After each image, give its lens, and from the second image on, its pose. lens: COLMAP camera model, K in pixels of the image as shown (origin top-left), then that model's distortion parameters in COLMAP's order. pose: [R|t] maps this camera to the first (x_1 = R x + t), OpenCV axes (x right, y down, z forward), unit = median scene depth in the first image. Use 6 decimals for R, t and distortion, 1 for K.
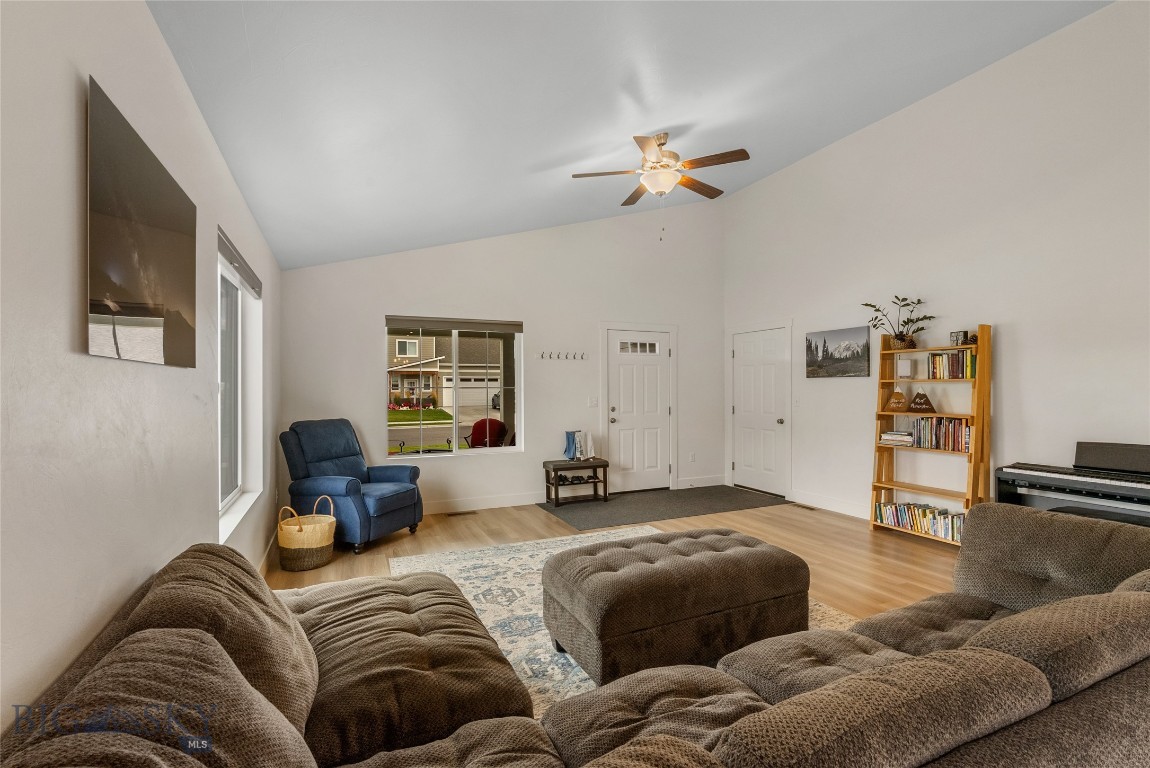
lens RADIAL K [[515.4, 0, 573.9], [0, 515.4, 391.2], [0, 0, 1]] dist [-0.004697, 0.000952]
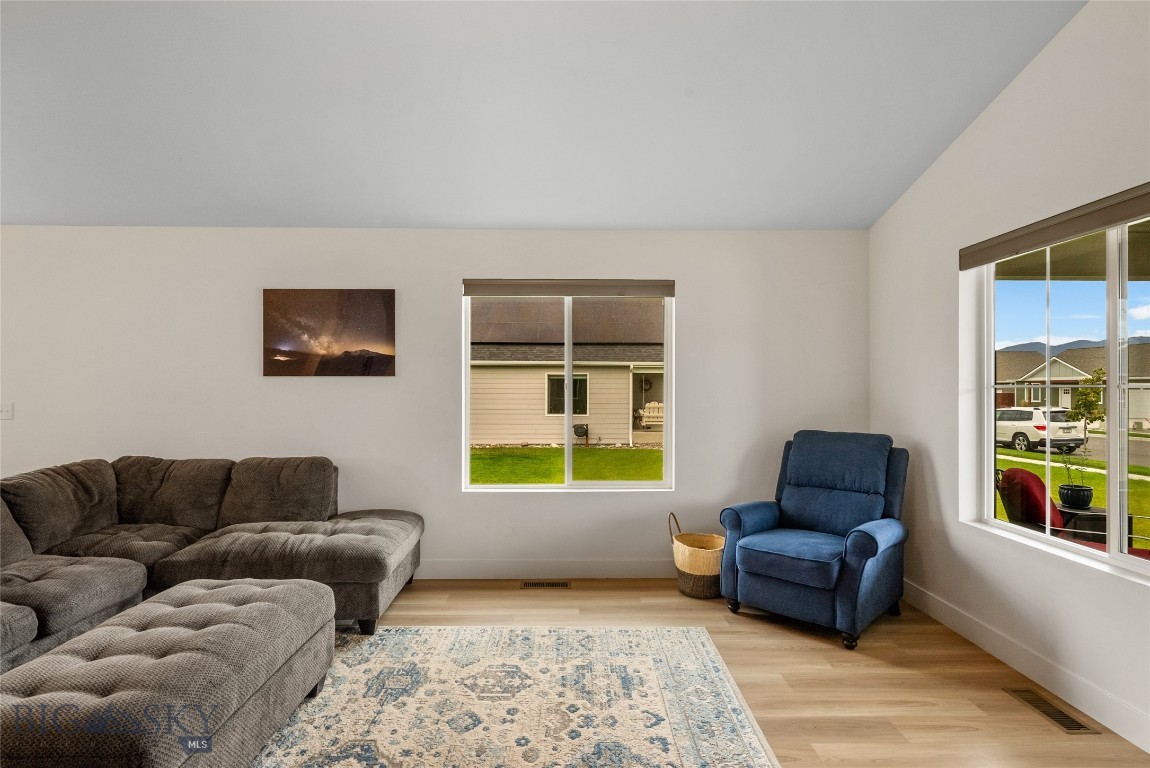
lens RADIAL K [[581.7, 0, 572.3], [0, 581.7, 390.1], [0, 0, 1]] dist [0.009322, 0.000786]
pose [[-0.398936, 0.005434, -0.916963, 0.507409], [-0.001716, 0.999976, 0.006673, -0.004792], [0.916977, 0.004236, -0.398917, 1.320313]]
